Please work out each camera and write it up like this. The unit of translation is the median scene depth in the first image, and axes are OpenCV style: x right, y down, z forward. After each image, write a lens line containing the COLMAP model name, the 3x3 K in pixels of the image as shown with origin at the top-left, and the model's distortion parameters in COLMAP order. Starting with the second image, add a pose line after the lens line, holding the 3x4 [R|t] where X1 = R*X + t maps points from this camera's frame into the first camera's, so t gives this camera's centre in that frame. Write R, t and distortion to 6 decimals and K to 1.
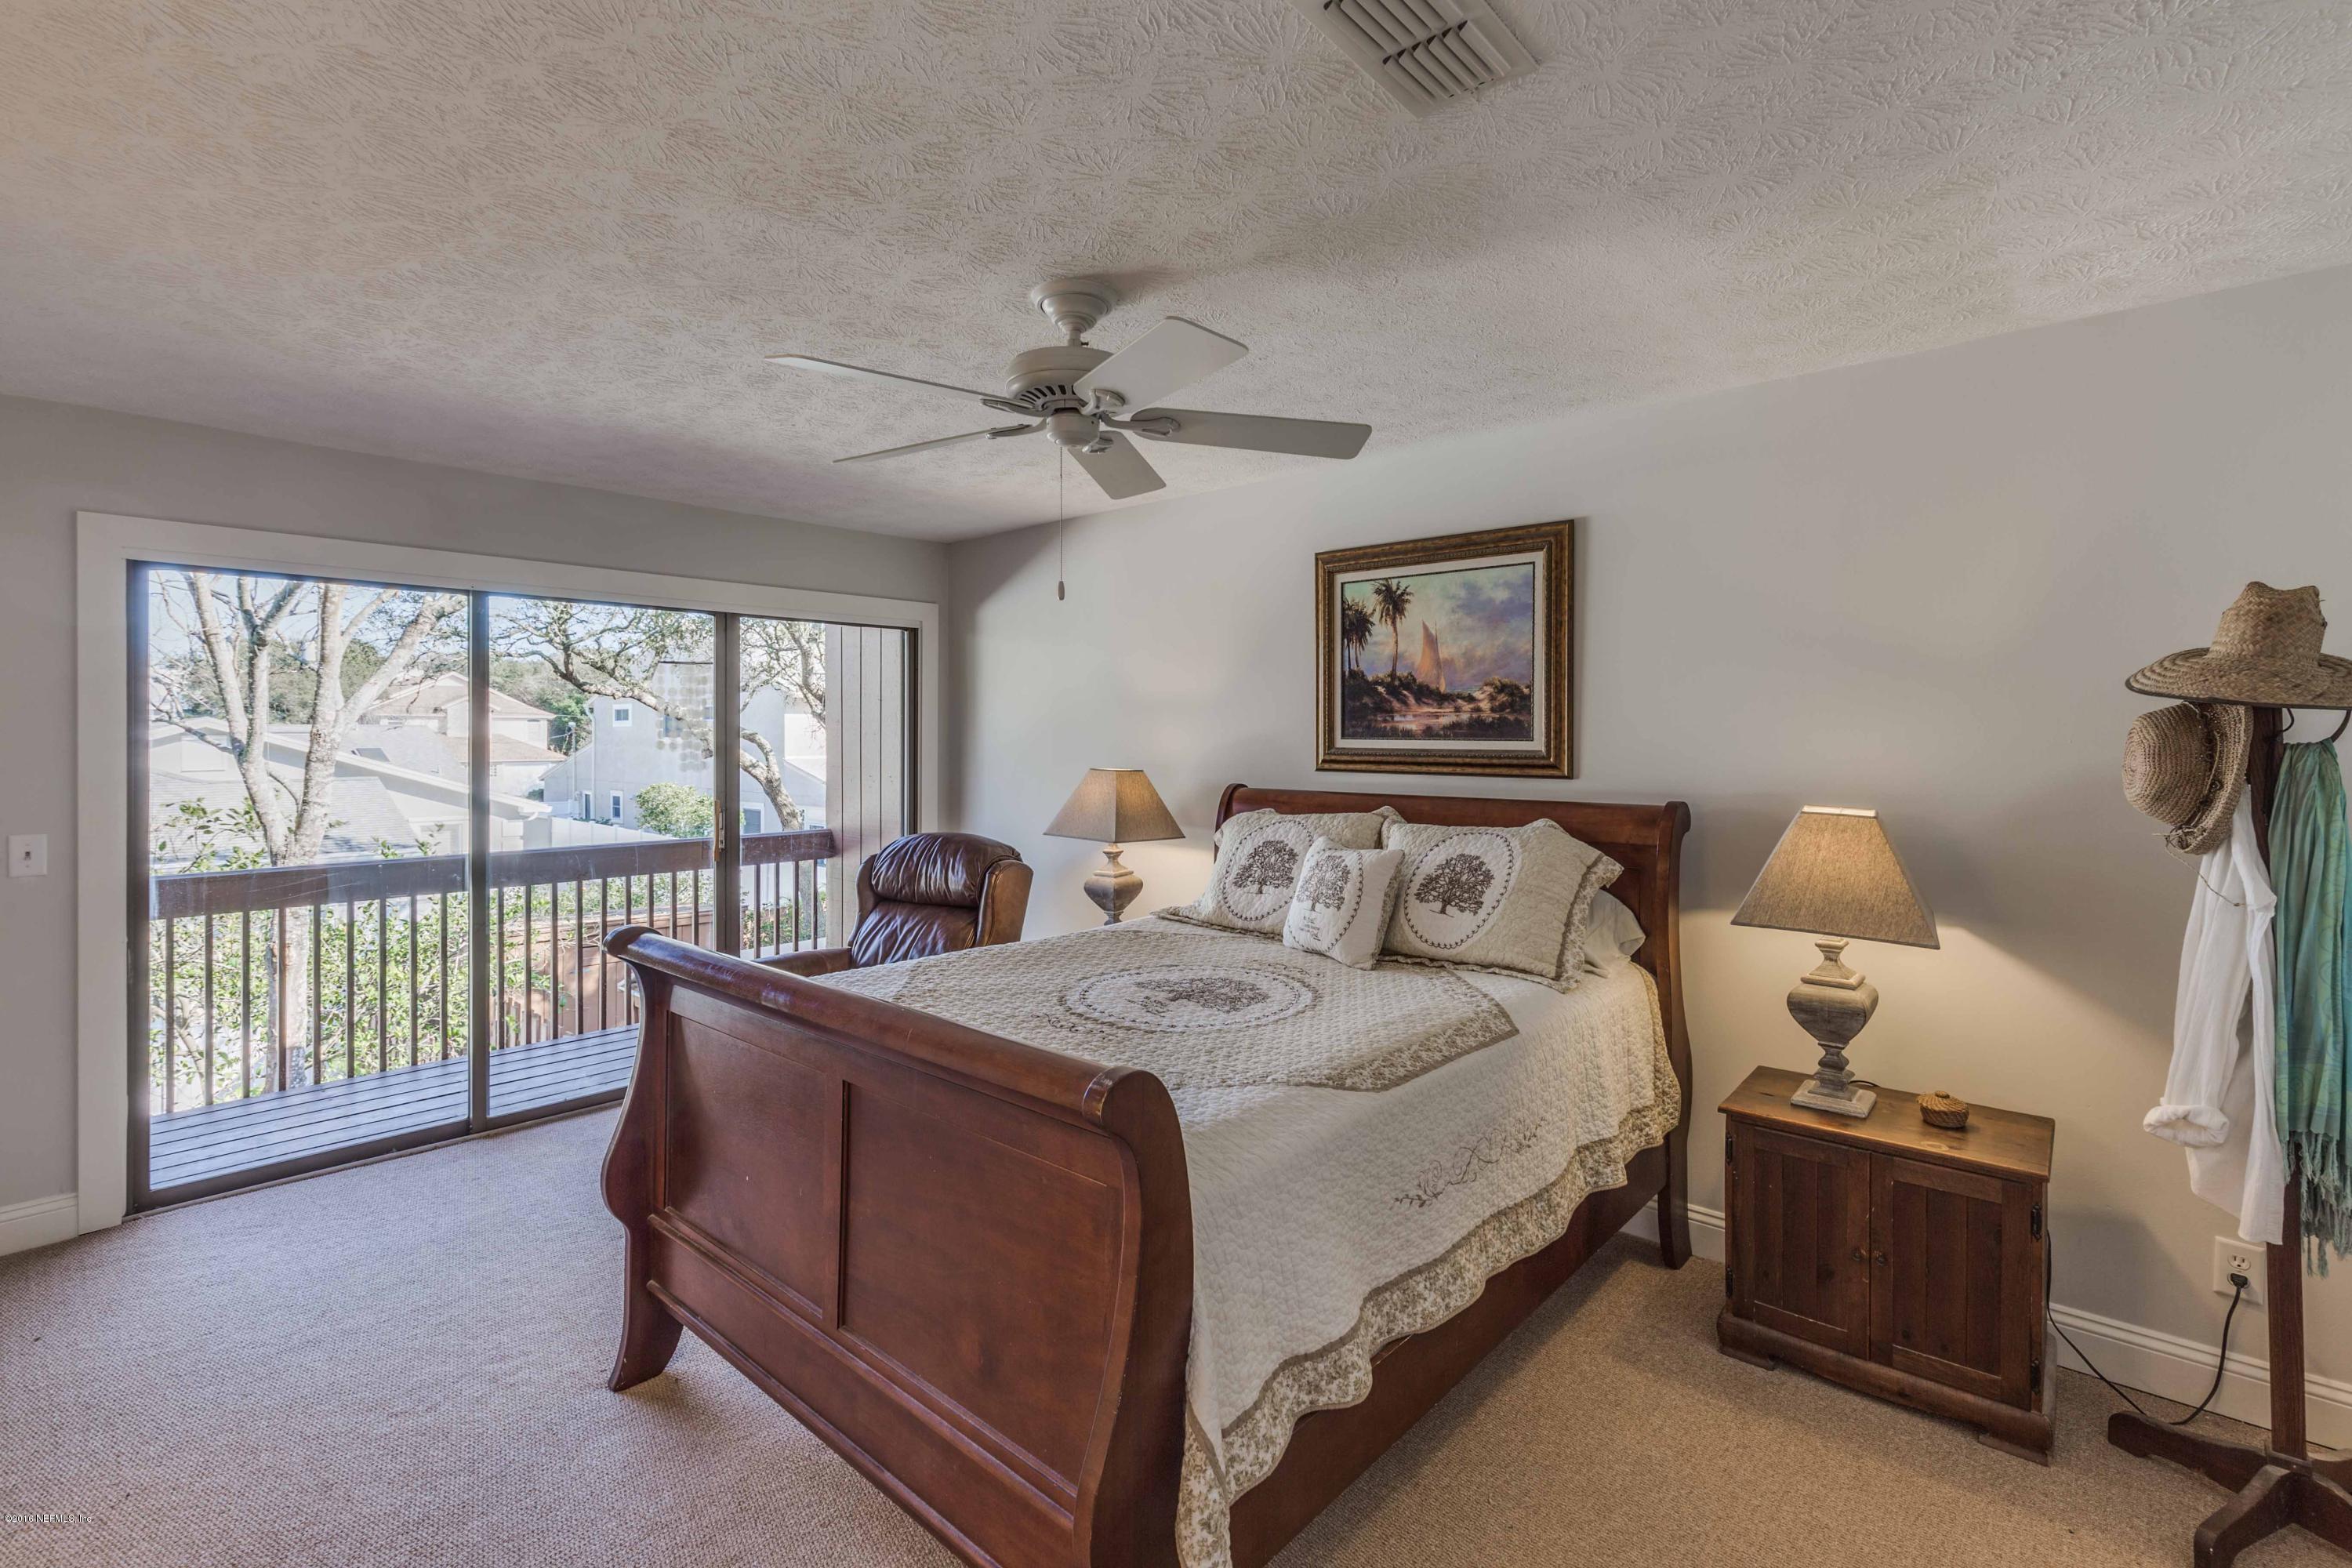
lens RADIAL K [[1099.7, 0, 1140.9], [0, 1099.7, 748.8], [0, 0, 1]] dist [0.013093, -0.001457]
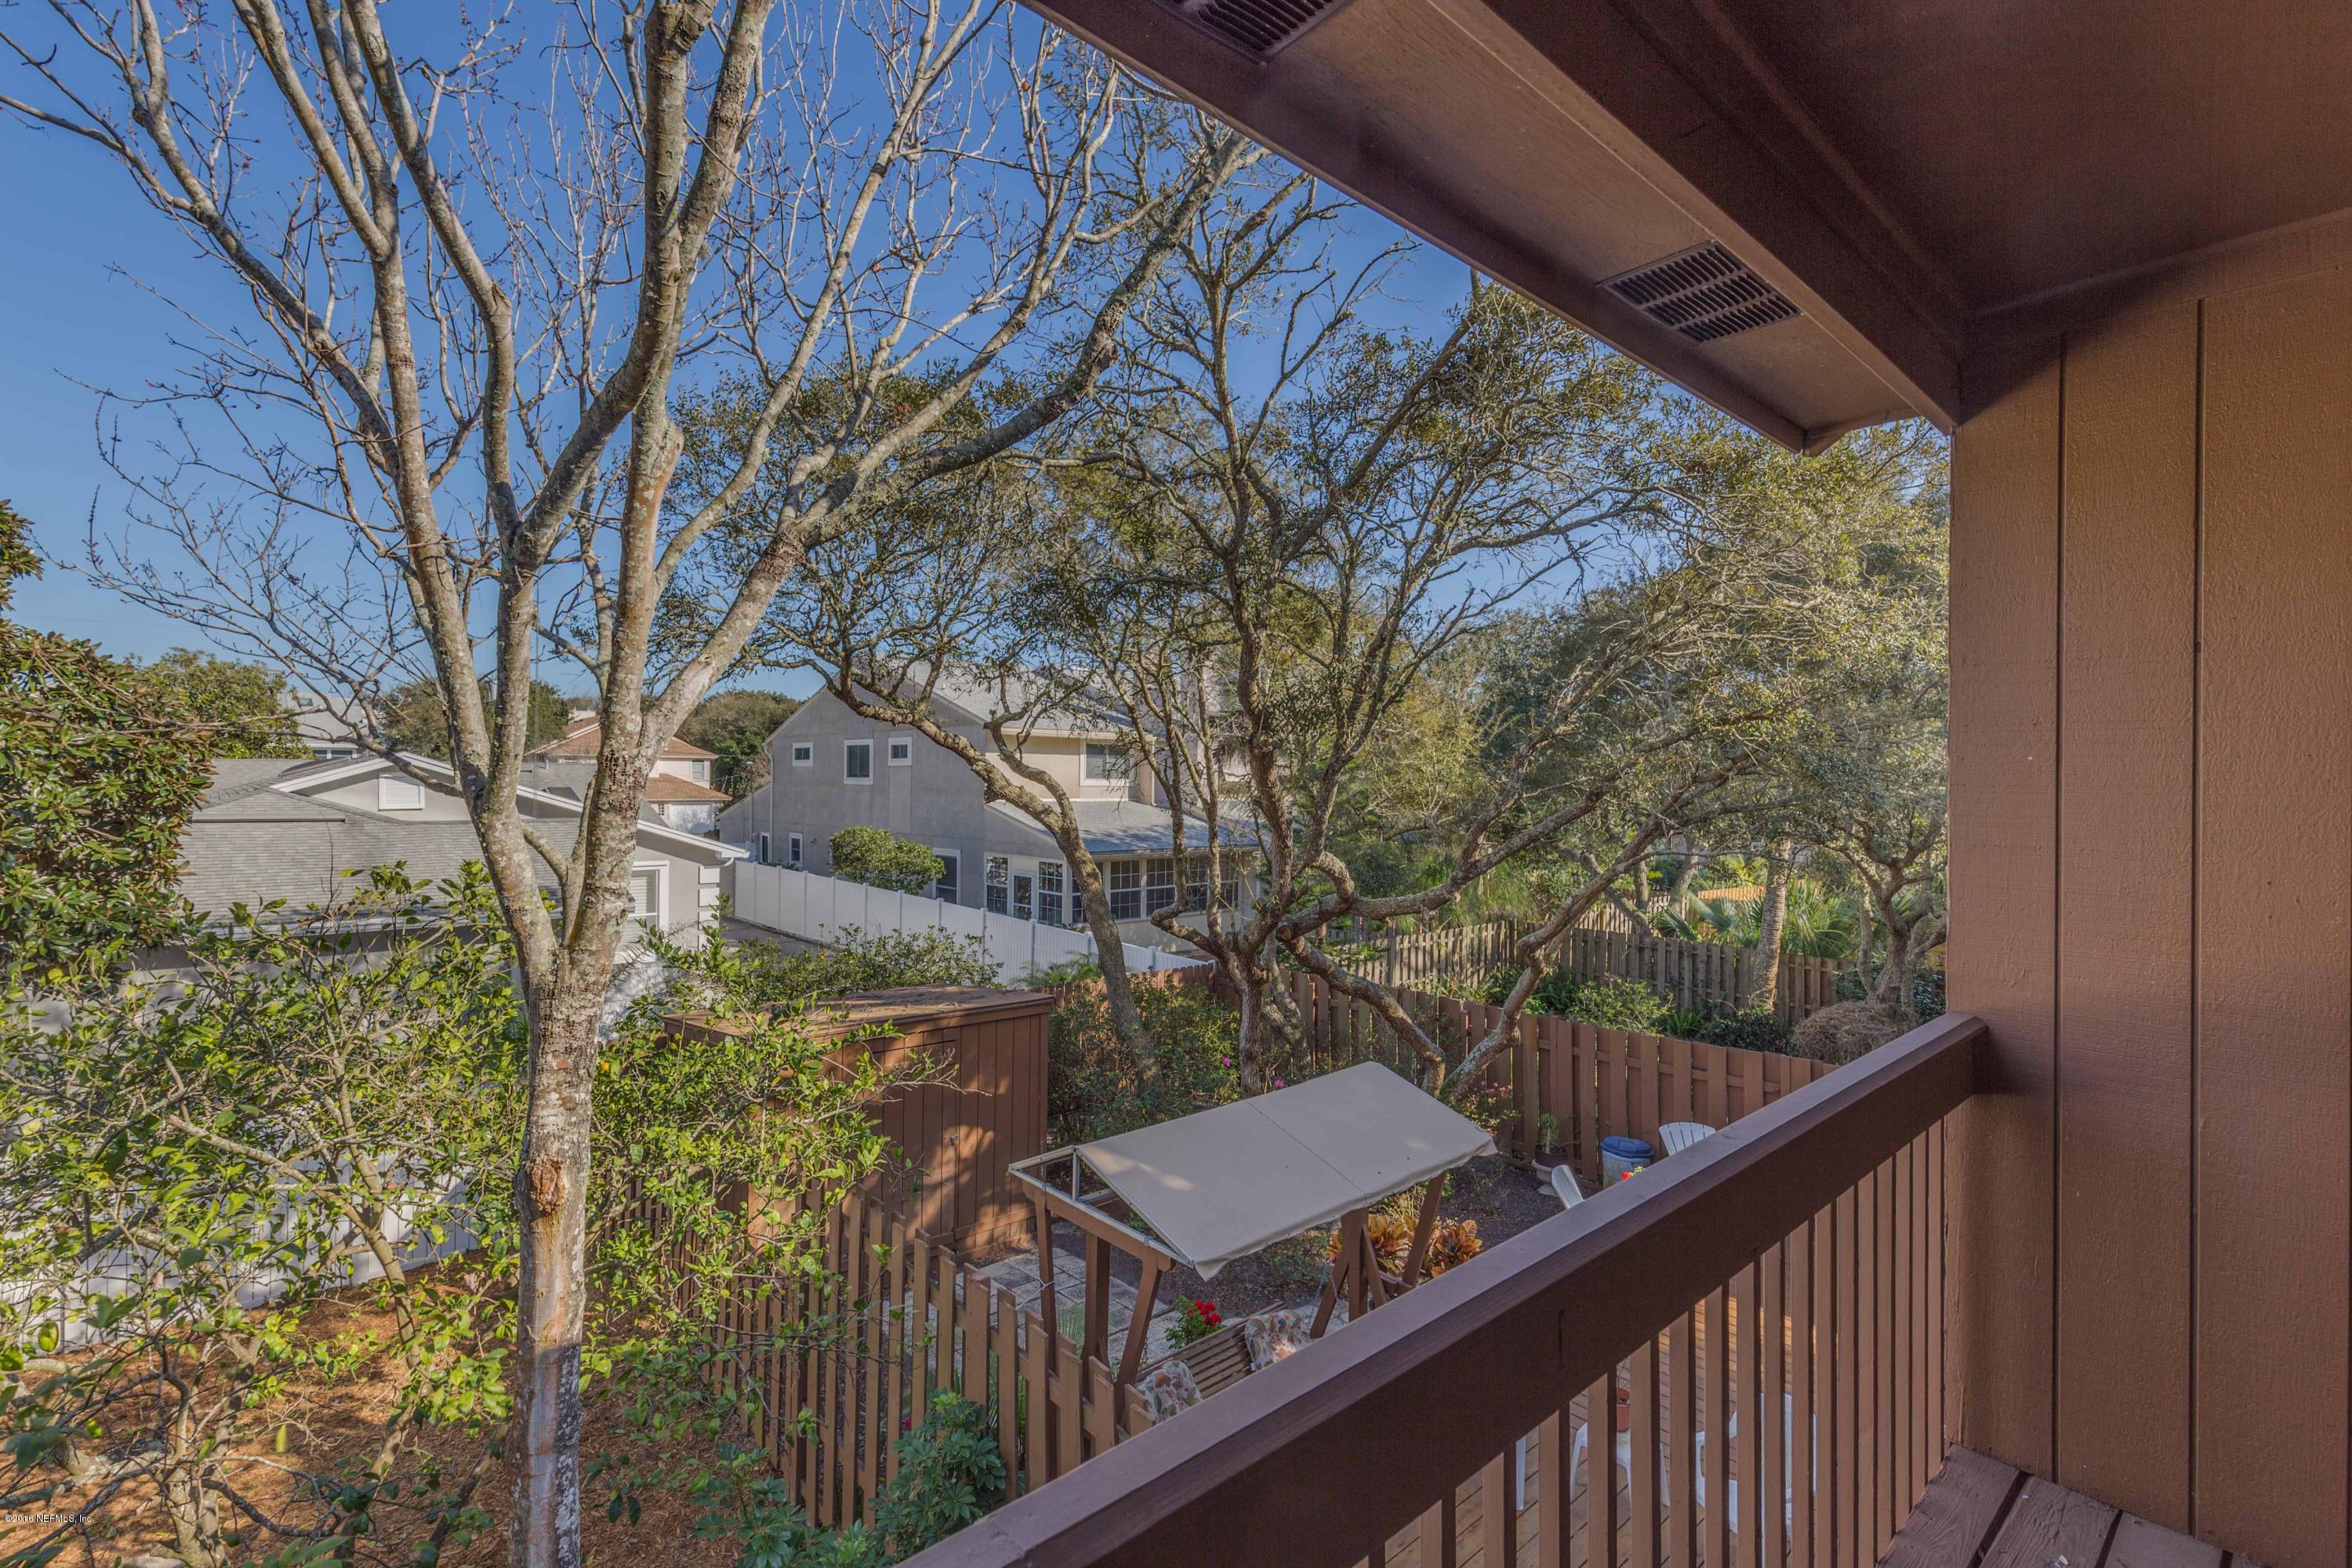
lens RADIAL K [[1099.7, 0, 1152.2], [0, 1099.7, 791.6], [0, 0, 1]] dist [0.013093, -0.001457]
pose [[0.994676, 0.008280, -0.102718, -0.347718], [-0.008393, 0.999965, -0.000668, 0.000412], [0.102709, 0.001526, 0.994710, 0.405386]]
